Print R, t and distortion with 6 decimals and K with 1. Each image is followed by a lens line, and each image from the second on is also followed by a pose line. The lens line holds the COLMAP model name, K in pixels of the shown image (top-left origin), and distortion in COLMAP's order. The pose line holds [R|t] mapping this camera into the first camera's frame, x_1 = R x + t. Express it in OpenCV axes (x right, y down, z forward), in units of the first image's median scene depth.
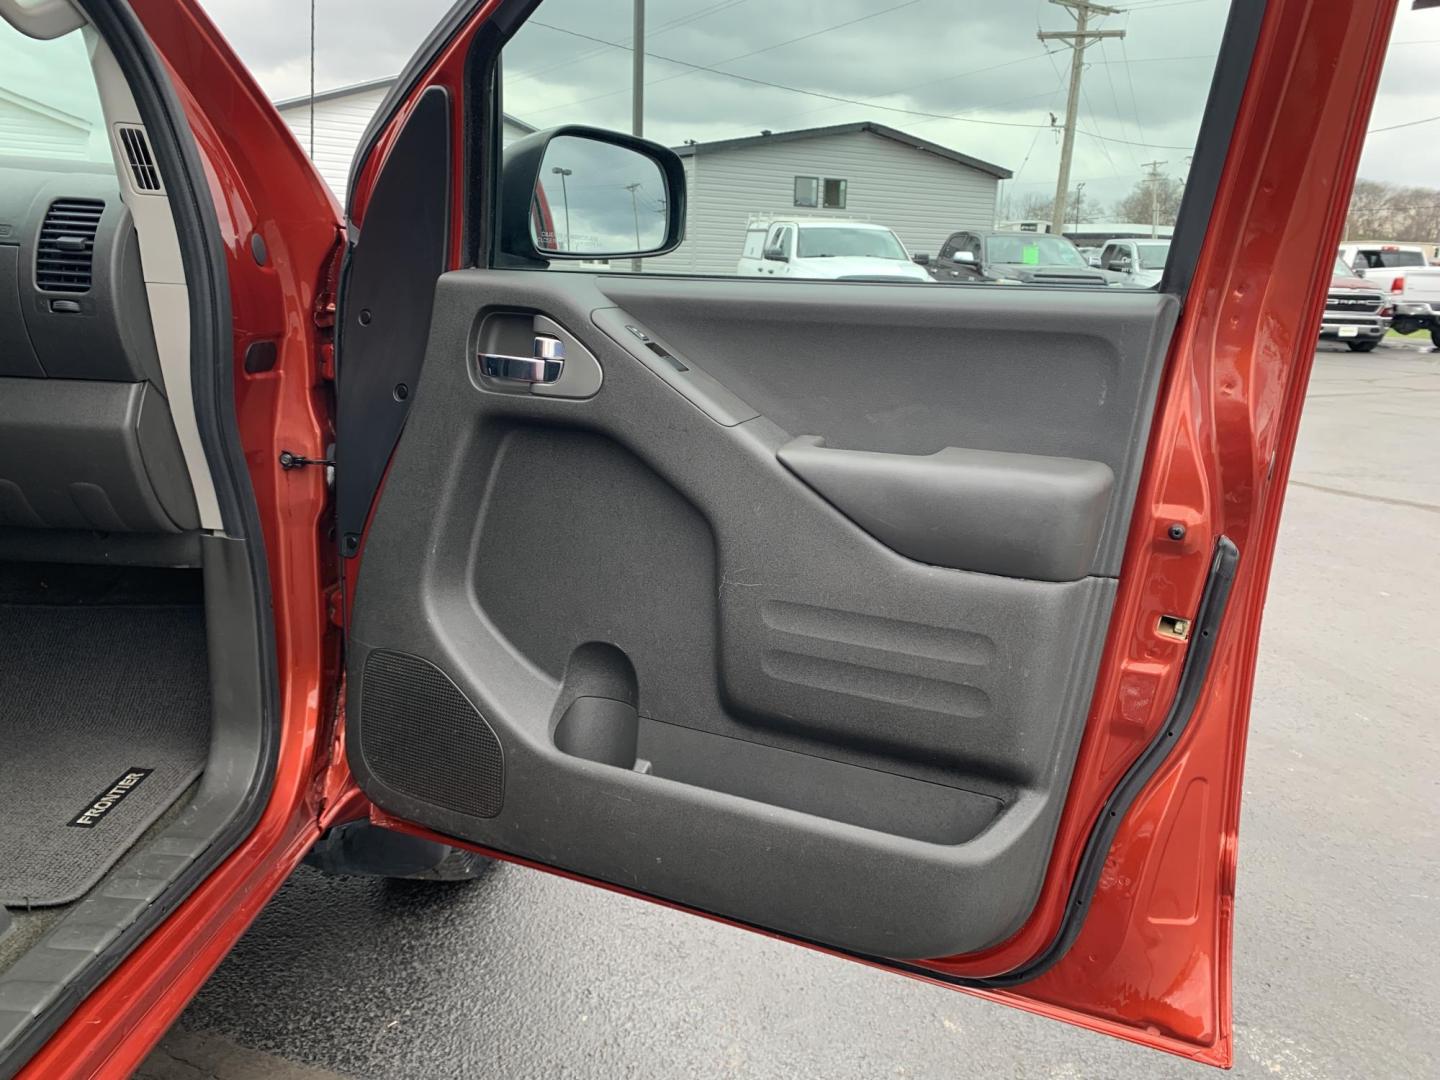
lens RADIAL K [[1101.0, 0, 724.9], [0, 1101.0, 540.7], [0, 0, 1]] dist [0.011175, -0.002926]
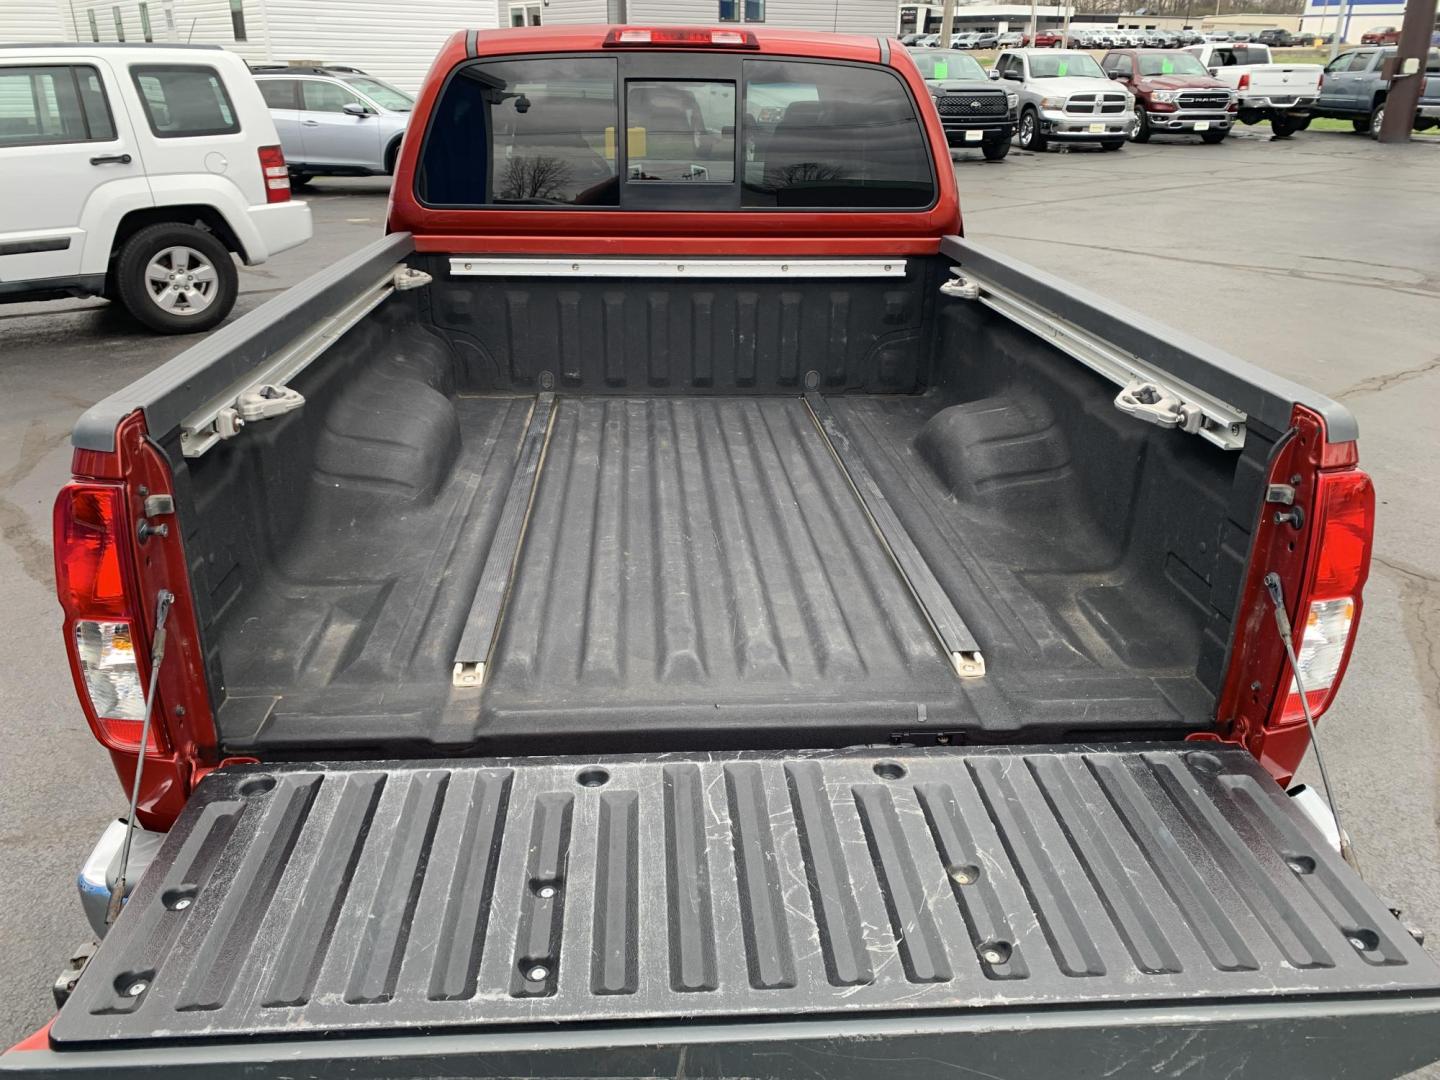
lens RADIAL K [[1105.5, 0, 717.0], [0, 1105.5, 540.7], [0, 0, 1]] dist [0.009232, -0.008649]
pose [[0.993706, -0.071422, 0.086300, -0.078179], [0.055918, 0.983800, 0.170326, 0.014574], [-0.097067, -0.164428, 0.981601, -0.171615]]
